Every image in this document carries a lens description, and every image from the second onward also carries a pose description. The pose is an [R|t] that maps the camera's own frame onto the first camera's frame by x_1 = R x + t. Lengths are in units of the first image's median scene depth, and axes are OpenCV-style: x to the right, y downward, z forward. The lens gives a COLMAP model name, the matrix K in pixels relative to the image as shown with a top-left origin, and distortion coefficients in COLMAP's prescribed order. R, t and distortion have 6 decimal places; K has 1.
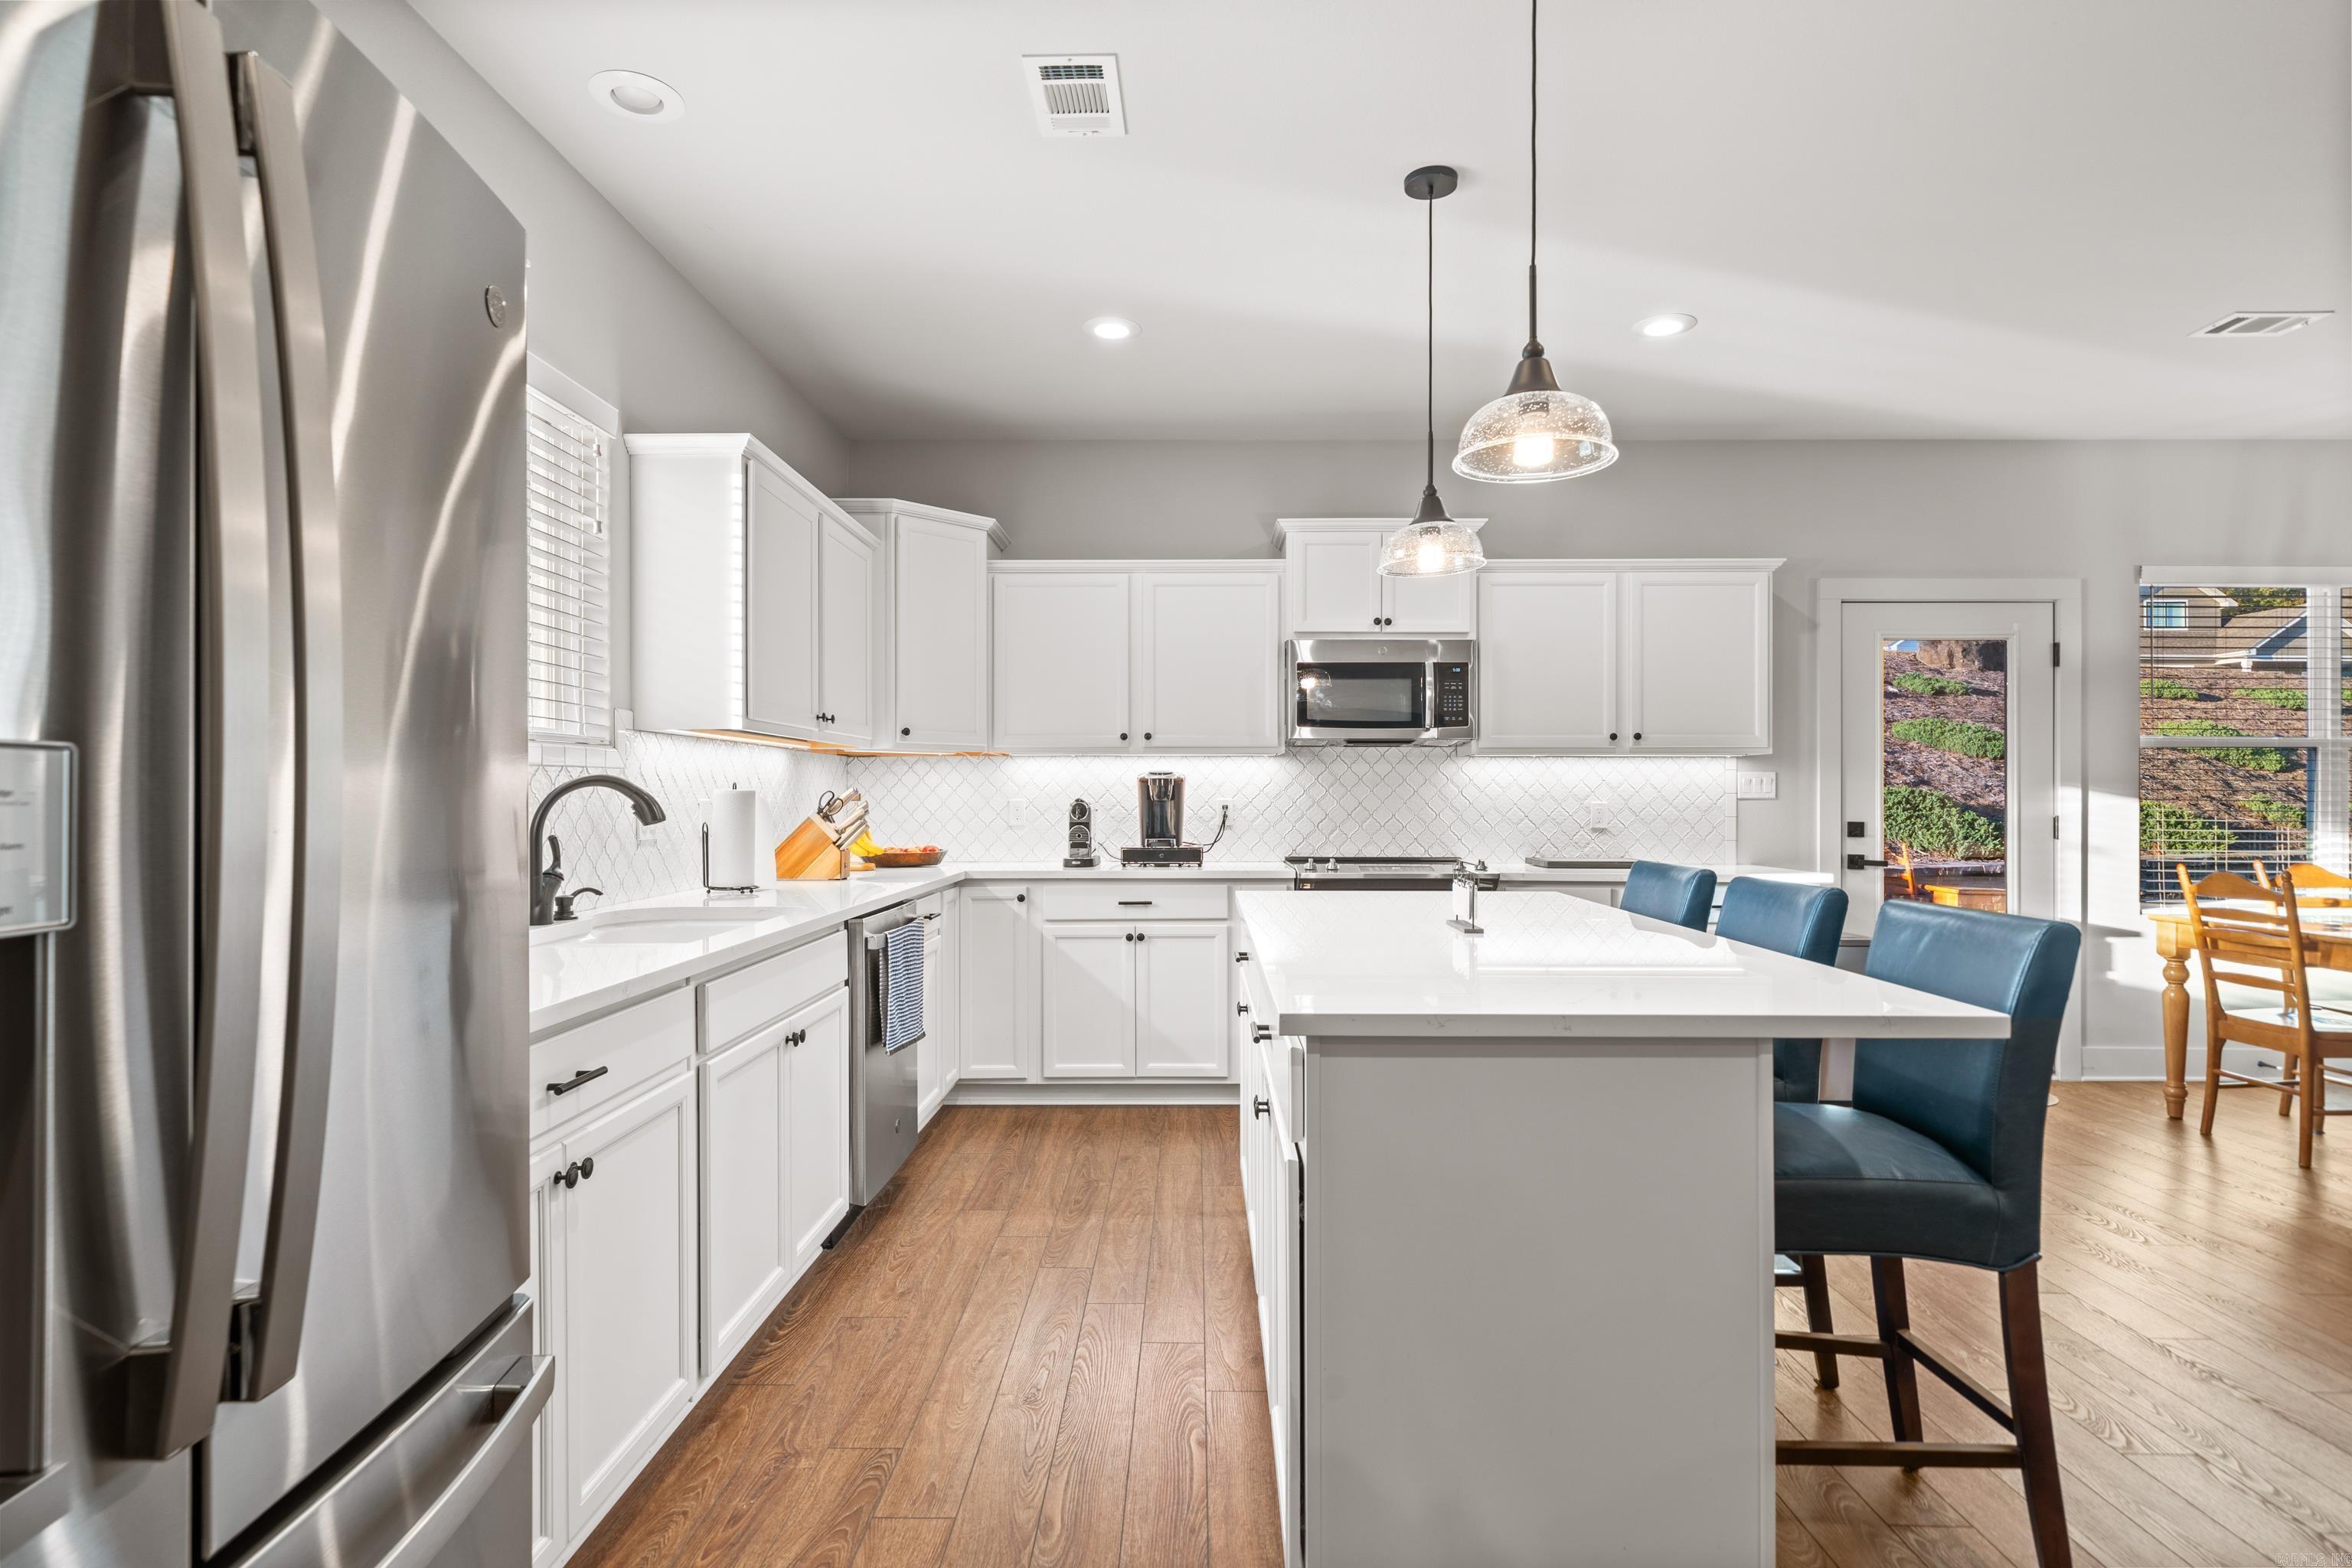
lens RADIAL K [[1176.2, 0, 1178.3], [0, 1176.2, 787.3], [0, 0, 1]] dist [-0.000484, -0.000642]
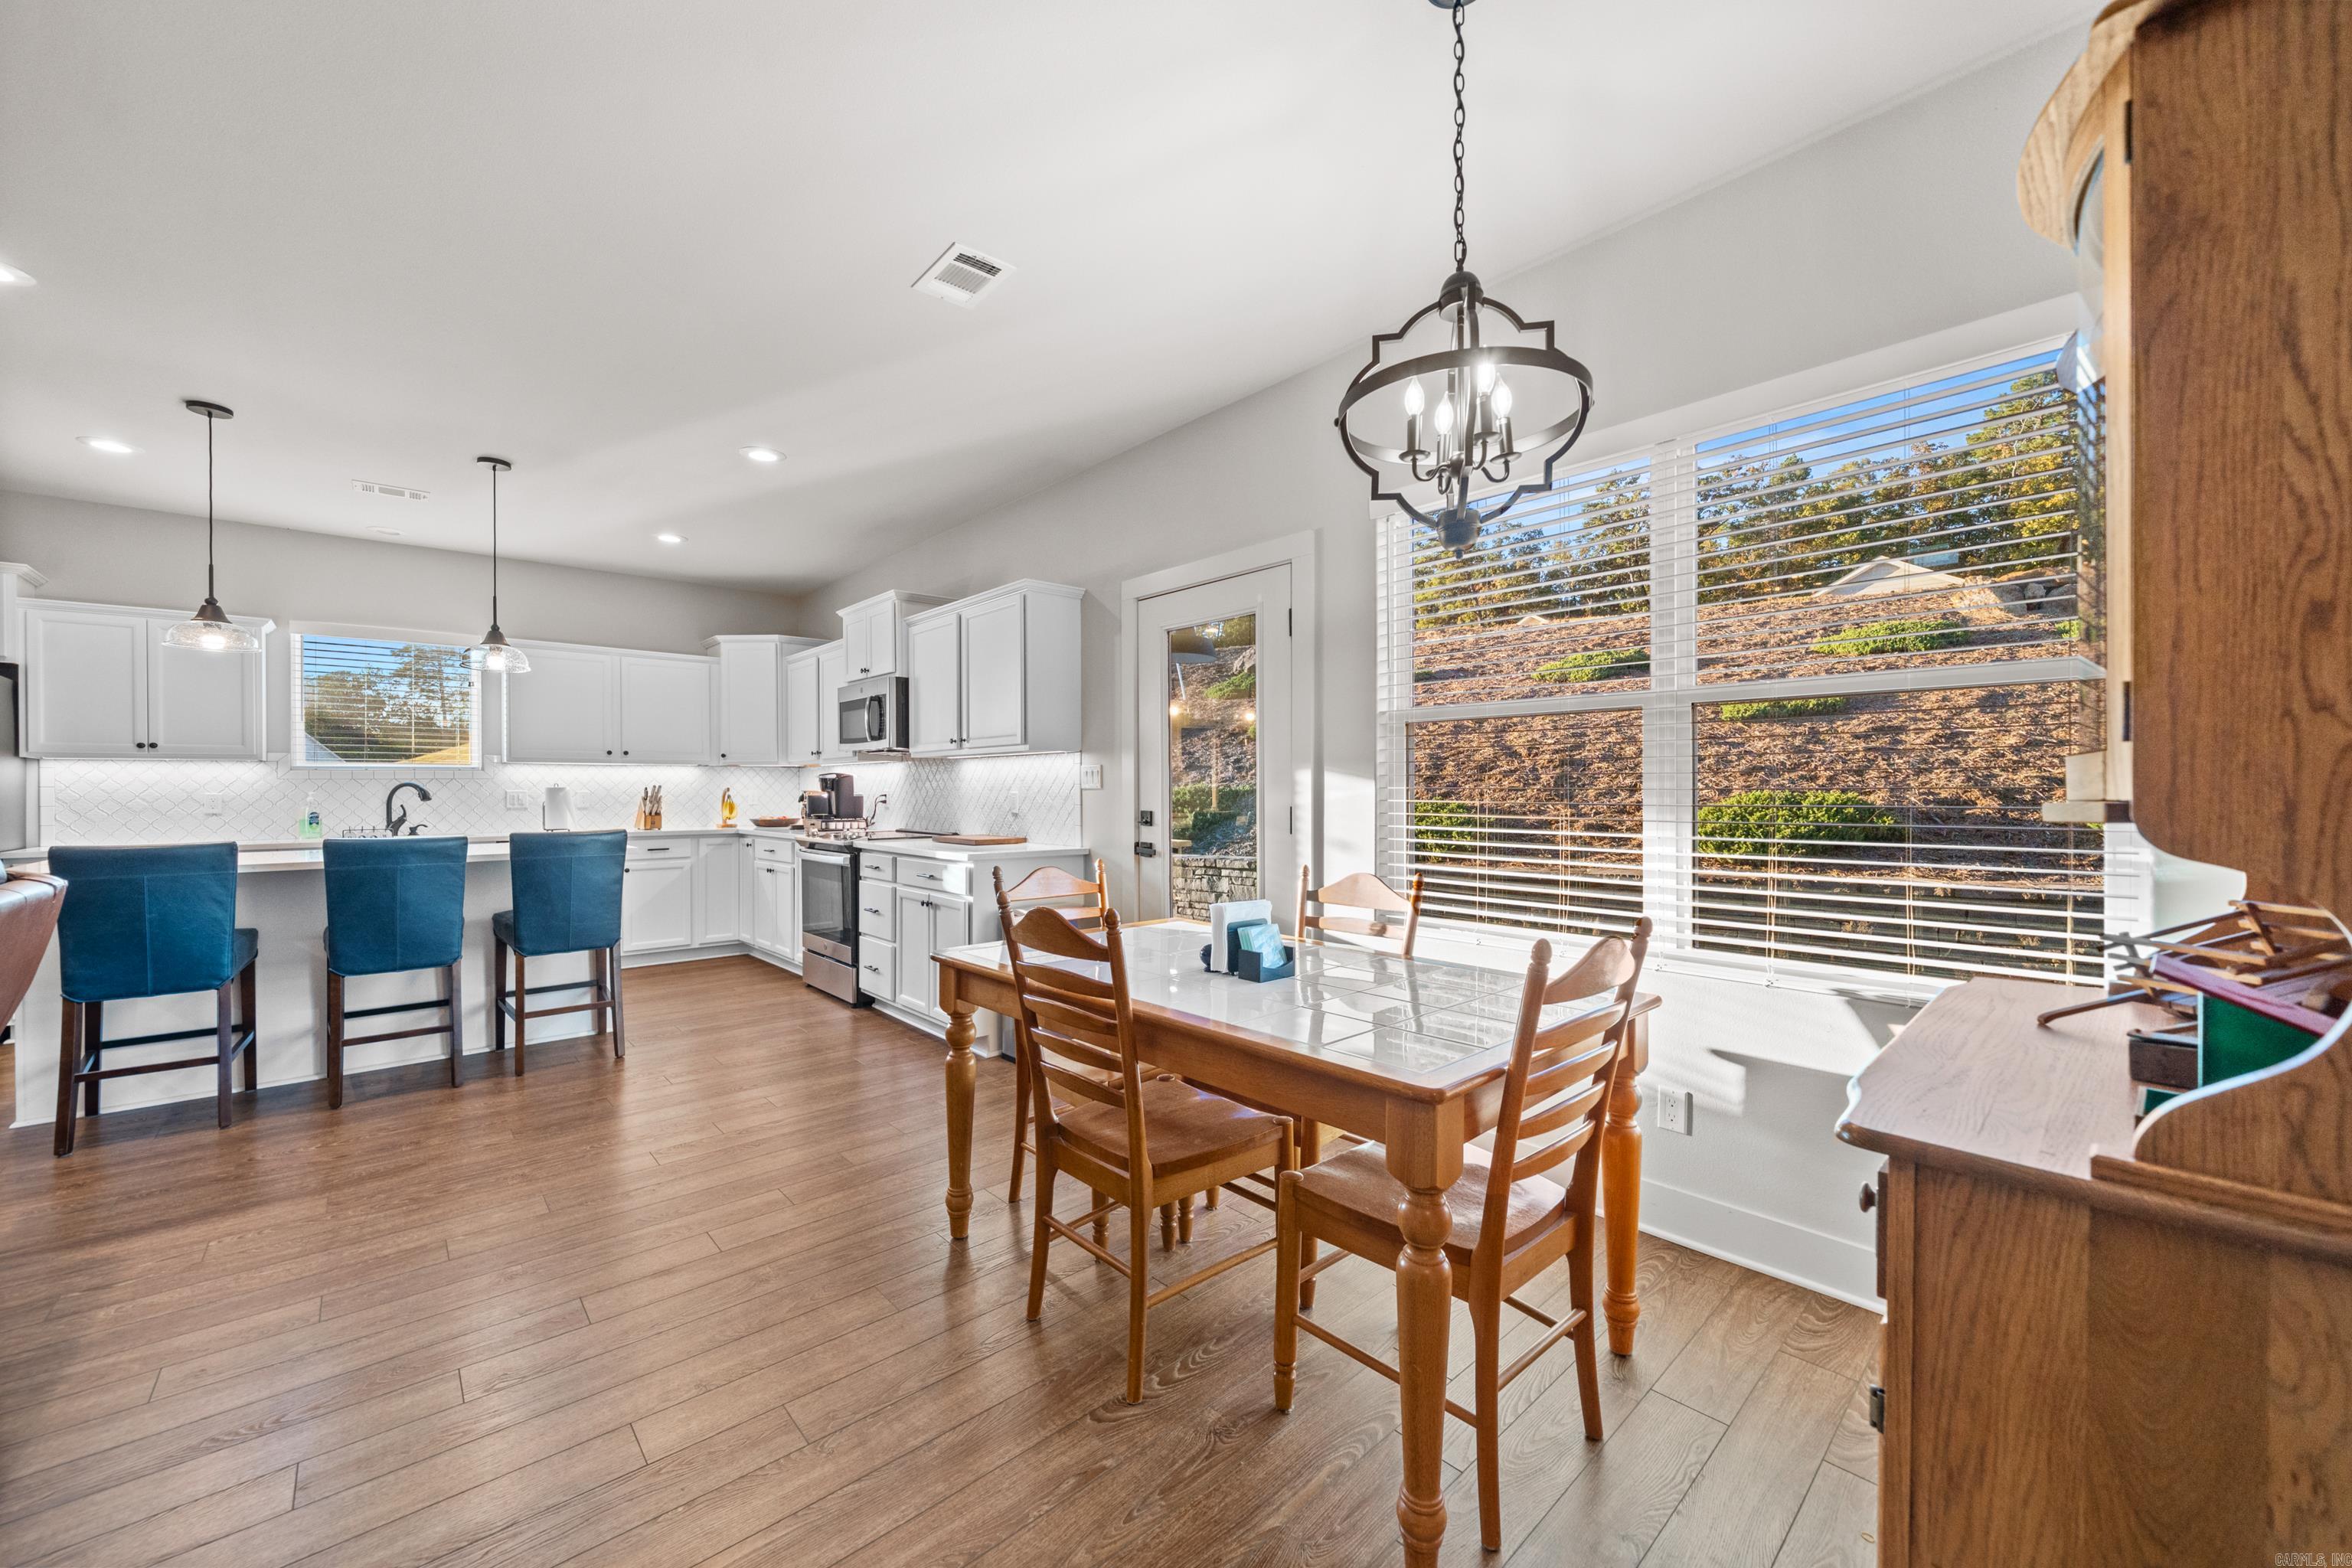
lens RADIAL K [[882.1, 0, 1172.6], [0, 882.1, 787.6], [0, 0, 1]] dist [-0.000666, -0.000128]
pose [[0.680837, -0.004494, -0.732421, 1.186081], [0.012700, 0.999903, 0.005670, 0.004800], [0.732325, -0.013163, 0.680828, 0.497789]]
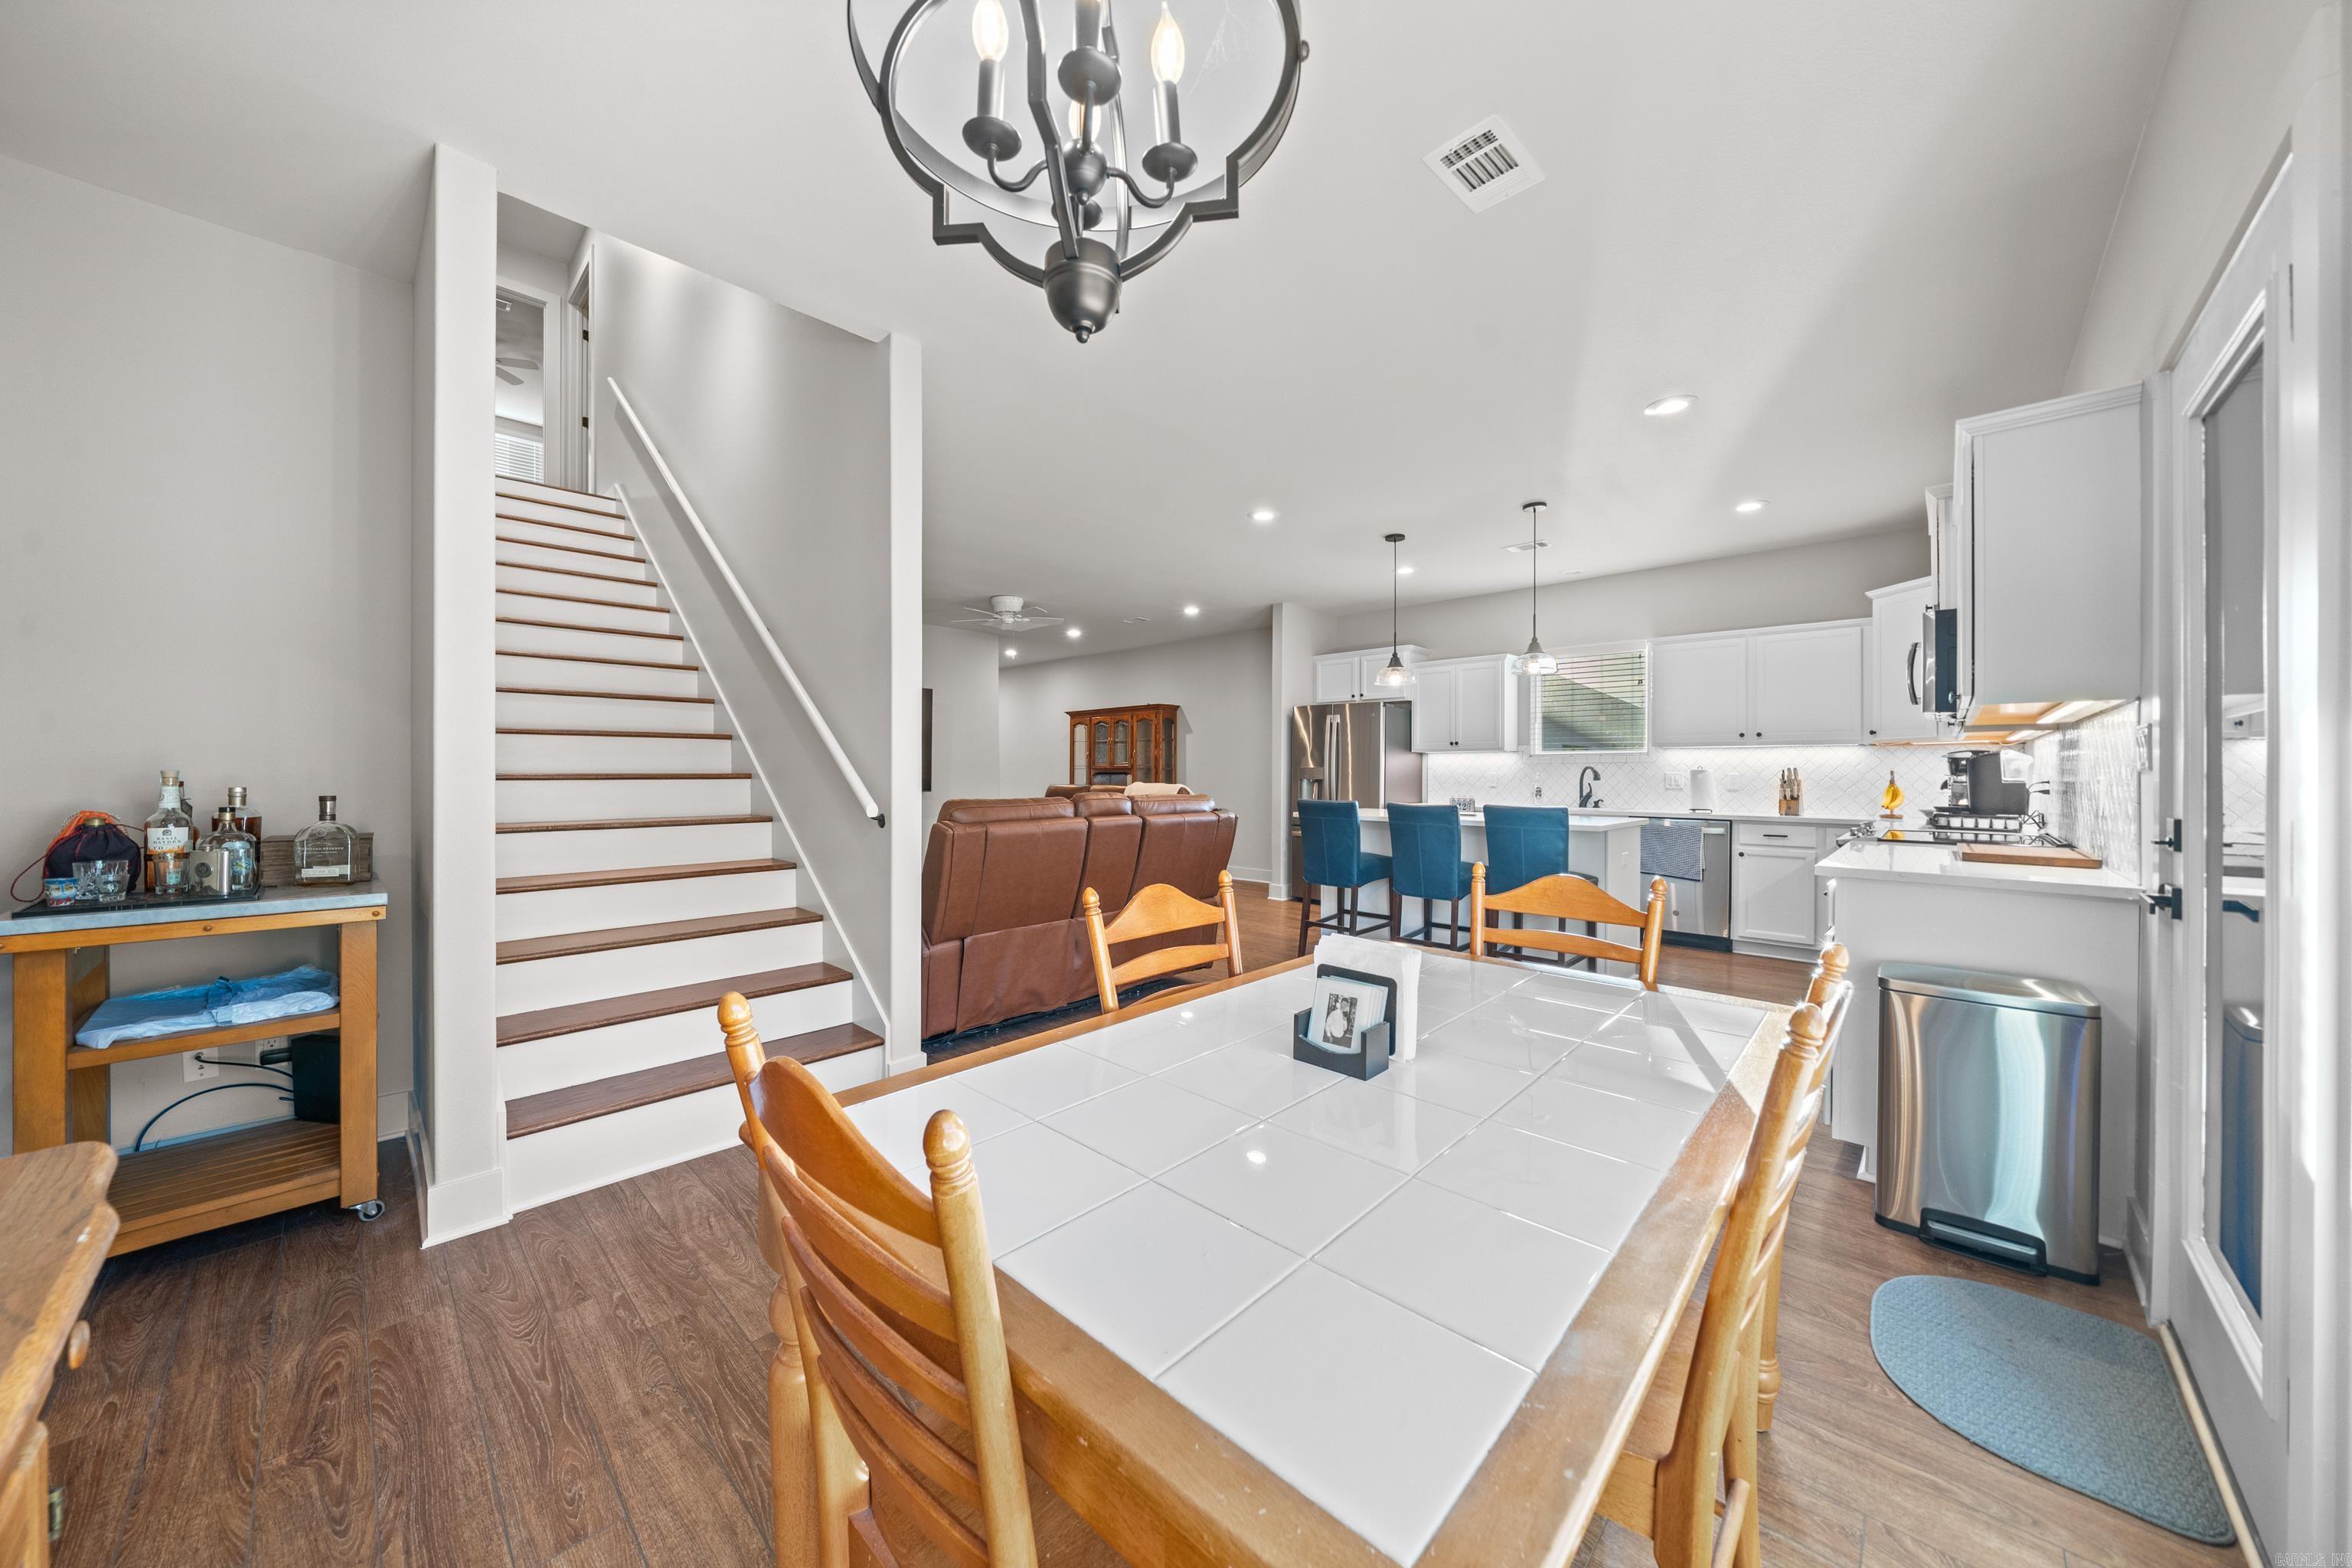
lens RADIAL K [[822.8, 0, 1180.5], [0, 822.8, 779.8], [0, 0, 1]] dist [-0.000360, -0.000010]
pose [[-0.669693, 0.004827, -0.742623, 1.126432], [0.005579, 0.999983, 0.001468, 0.009265], [0.742617, -0.003160, -0.669708, 0.941312]]
